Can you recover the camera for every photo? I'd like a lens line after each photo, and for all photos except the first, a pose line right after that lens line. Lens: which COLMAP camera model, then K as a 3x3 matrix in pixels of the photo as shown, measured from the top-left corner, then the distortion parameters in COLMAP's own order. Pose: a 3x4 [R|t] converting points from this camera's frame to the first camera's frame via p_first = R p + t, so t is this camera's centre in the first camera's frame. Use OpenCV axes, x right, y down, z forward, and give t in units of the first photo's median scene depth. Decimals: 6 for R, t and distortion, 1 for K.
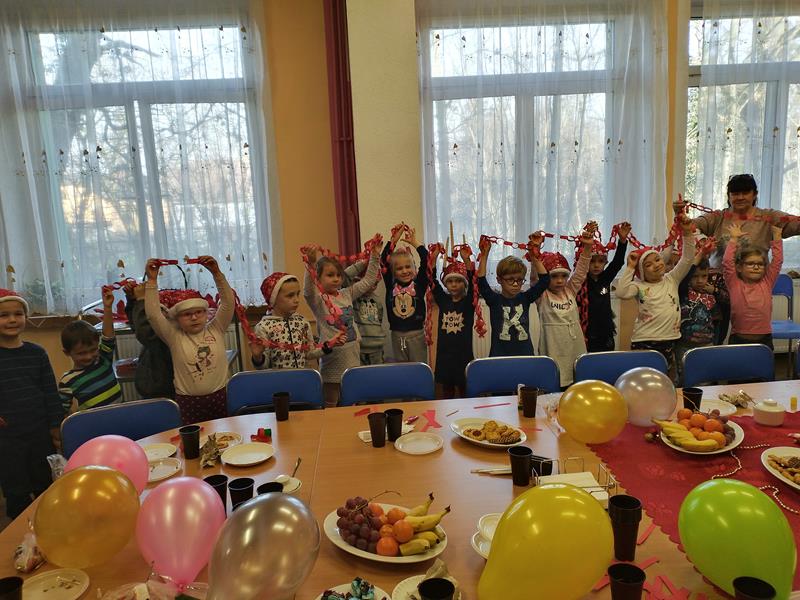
lens RADIAL K [[617.3, 0, 397.8], [0, 617.3, 323.6], [0, 0, 1]] dist [0.092361, -0.136742]
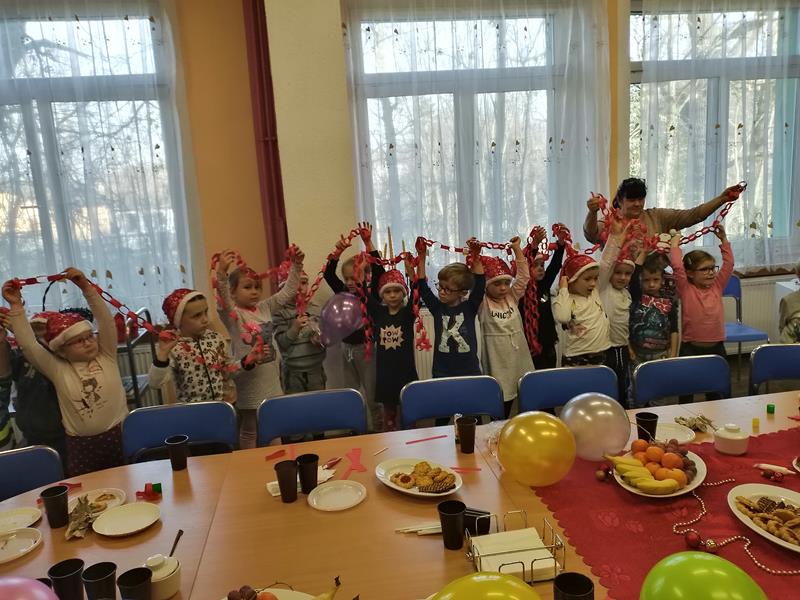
lens RADIAL K [[617.3, 0, 397.8], [0, 617.3, 323.6], [0, 0, 1]] dist [0.092361, -0.136742]
pose [[0.997060, -0.028782, 0.071016, 0.045448], [0.029055, 0.999574, -0.002816, -0.025227], [-0.070905, 0.004871, 0.997471, 0.106916]]
